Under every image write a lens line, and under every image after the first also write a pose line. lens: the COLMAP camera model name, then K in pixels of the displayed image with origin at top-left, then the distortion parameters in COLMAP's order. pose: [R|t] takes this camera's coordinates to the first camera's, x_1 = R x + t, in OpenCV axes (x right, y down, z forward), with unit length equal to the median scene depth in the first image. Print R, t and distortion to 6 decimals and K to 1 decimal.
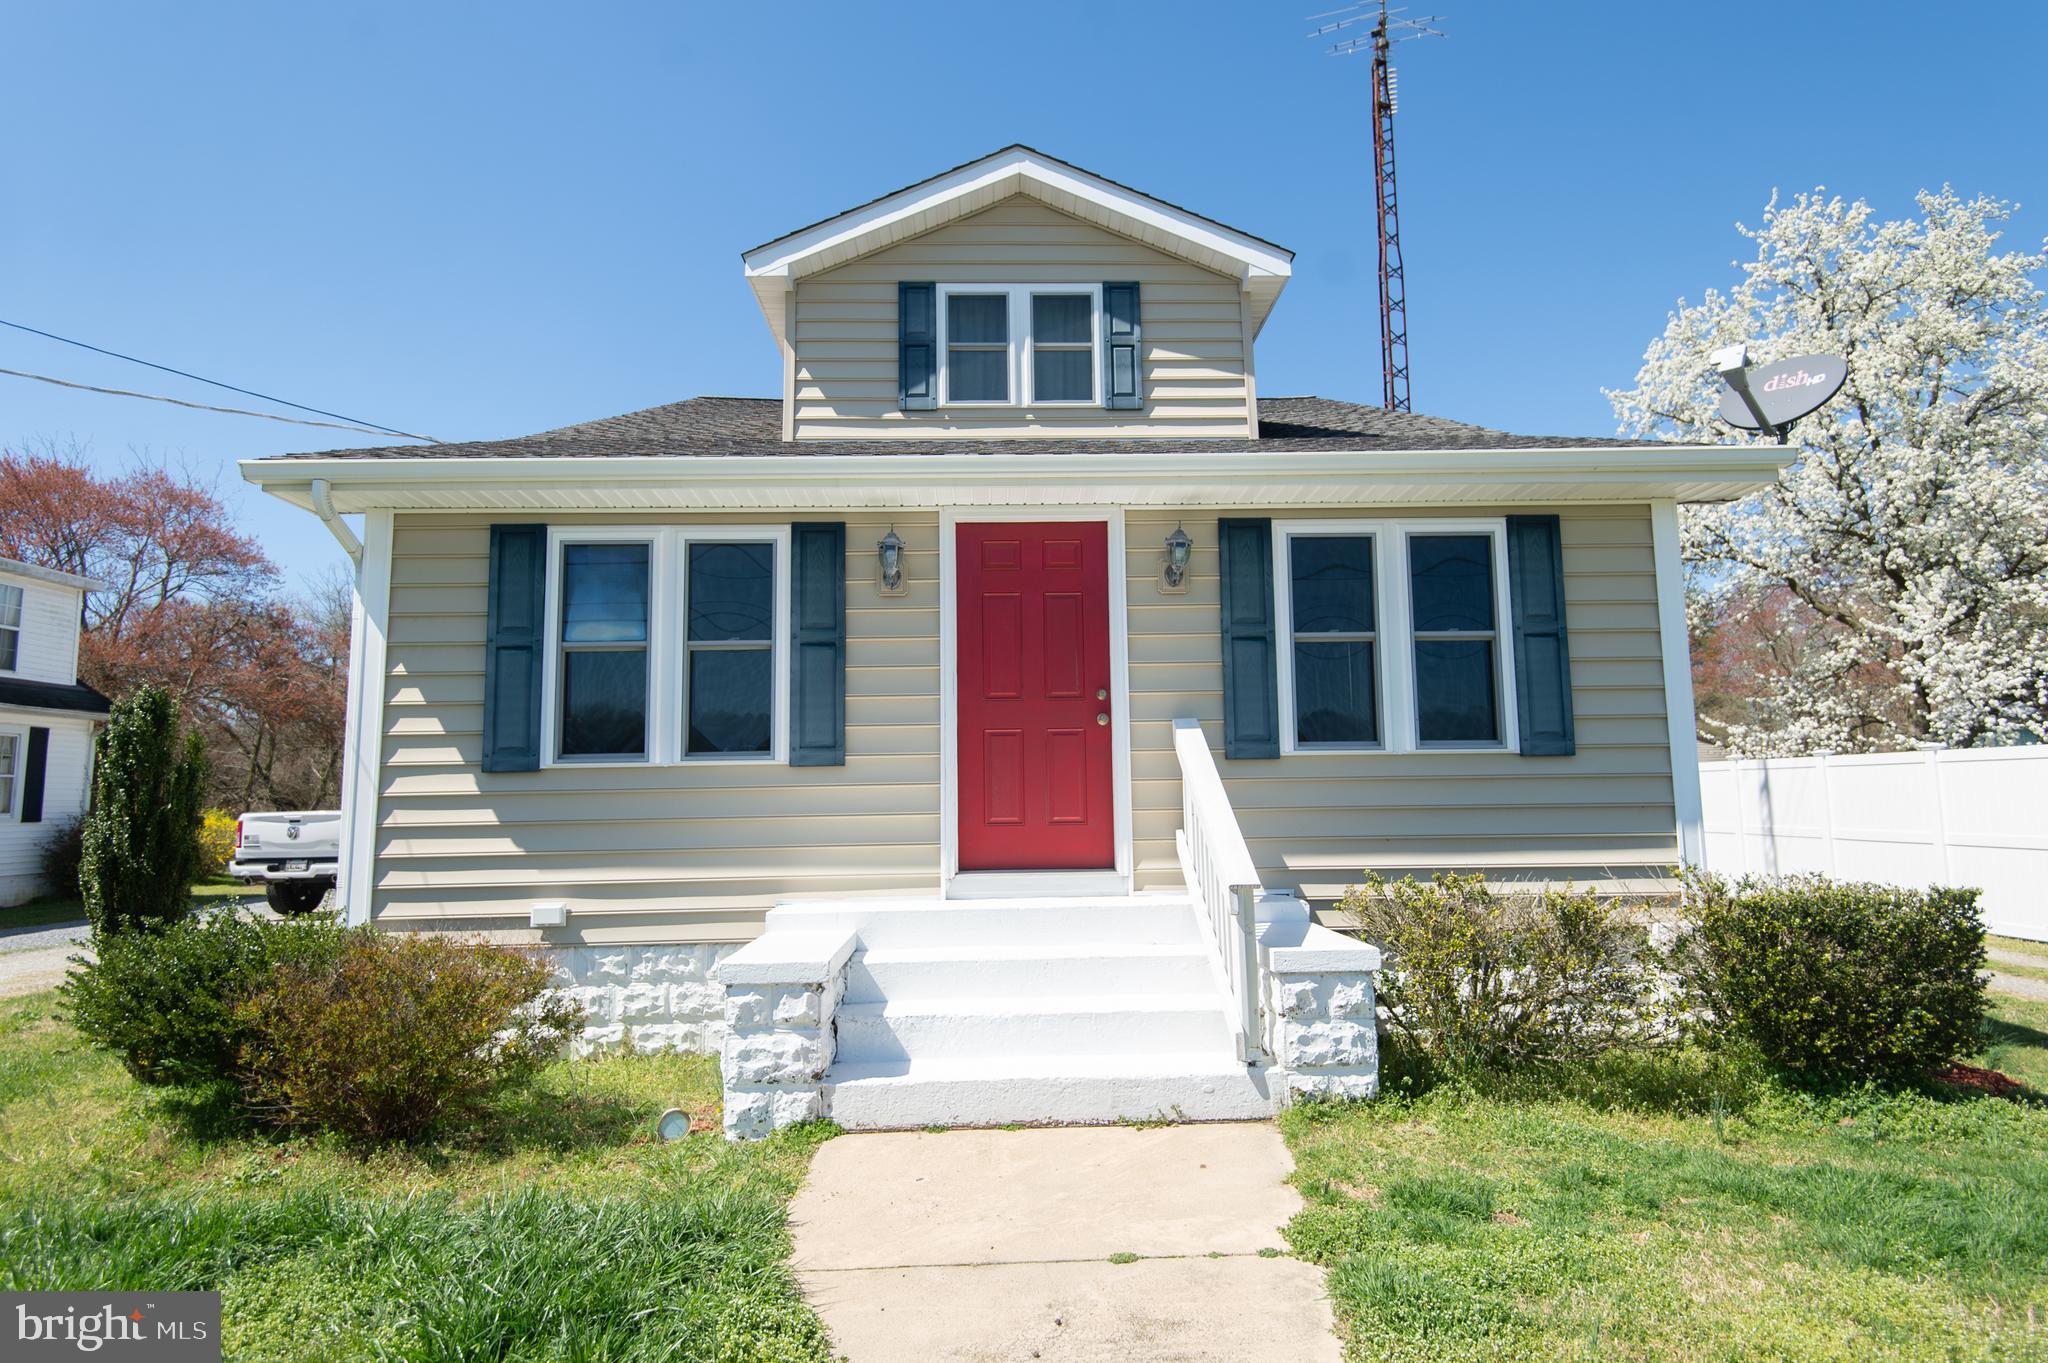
lens RADIAL K [[1031.1, 0, 1022.8], [0, 1031.1, 657.0], [0, 0, 1]] dist [0.024920, -0.000066]
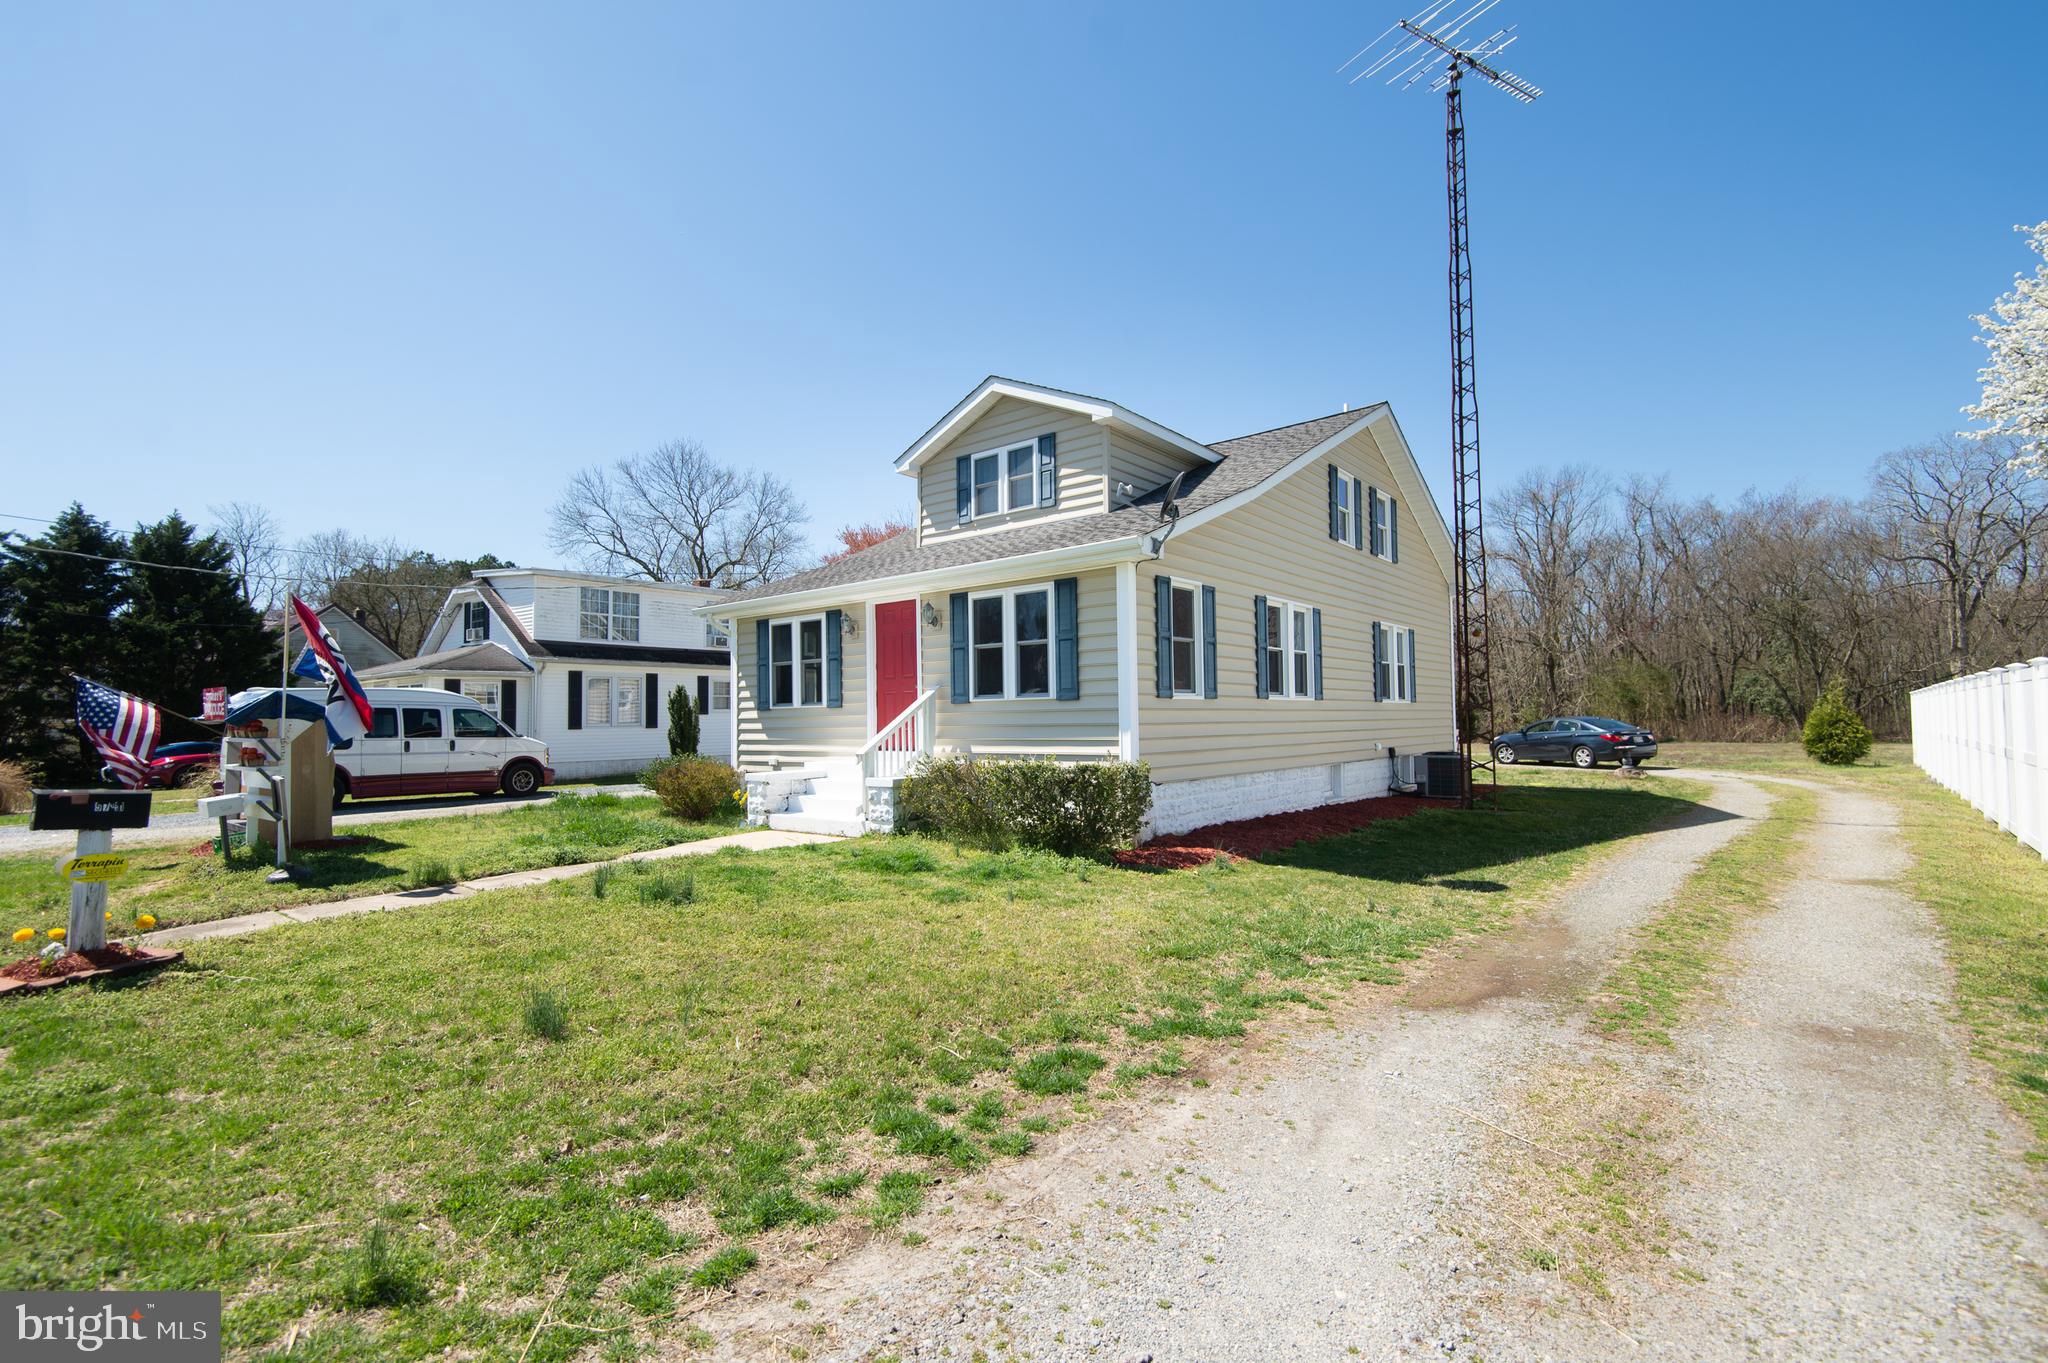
lens RADIAL K [[926.8, 0, 1042.8], [0, 926.8, 647.7], [0, 0, 1]] dist [0.033228, -0.015907]
pose [[0.762187, -0.046070, -0.645716, 1.607765], [0.090307, 0.995278, 0.035587, -0.073097], [0.641027, -0.085437, 0.762748, -0.385865]]
